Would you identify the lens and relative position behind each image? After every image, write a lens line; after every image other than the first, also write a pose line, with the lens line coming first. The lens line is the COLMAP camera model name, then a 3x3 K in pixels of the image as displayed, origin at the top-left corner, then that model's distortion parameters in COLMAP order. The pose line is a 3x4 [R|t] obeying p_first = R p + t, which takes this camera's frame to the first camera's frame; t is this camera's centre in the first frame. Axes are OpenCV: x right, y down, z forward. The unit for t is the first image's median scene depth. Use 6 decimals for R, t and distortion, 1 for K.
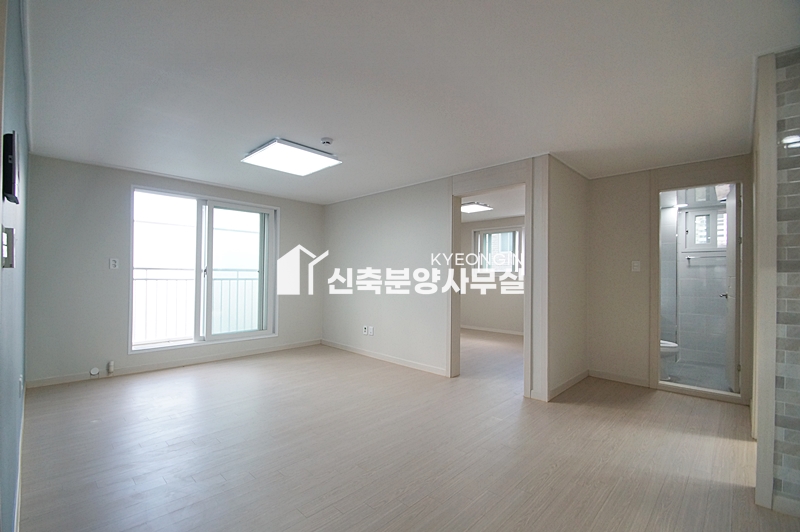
lens RADIAL K [[354.4, 0, 391.8], [0, 354.4, 268.8], [0, 0, 1]] dist [-0.001311, -0.006905]
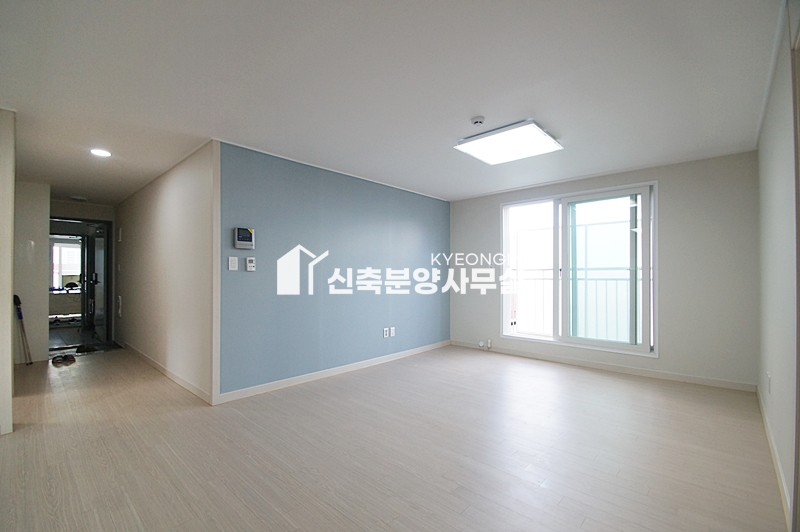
lens RADIAL K [[354.4, 0, 384.4], [0, 354.4, 274.5], [0, 0, 1]] dist [-0.001311, -0.006905]
pose [[0.011101, -0.010412, -0.999884, 0.465685], [0.018264, 0.999781, -0.010208, 0.018609], [0.999772, -0.018149, 0.011288, 0.506598]]
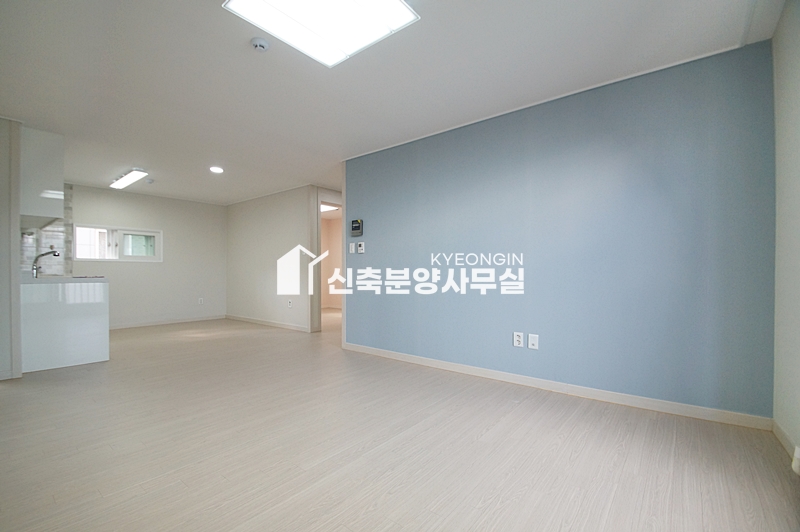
lens RADIAL K [[354.4, 0, 393.4], [0, 354.4, 270.2], [0, 0, 1]] dist [-0.001311, -0.006905]
pose [[-0.993874, -0.008804, -0.110171, -0.247157], [-0.007085, 0.999847, -0.015987, 0.057733], [0.110294, -0.015108, -0.993784, 1.160485]]
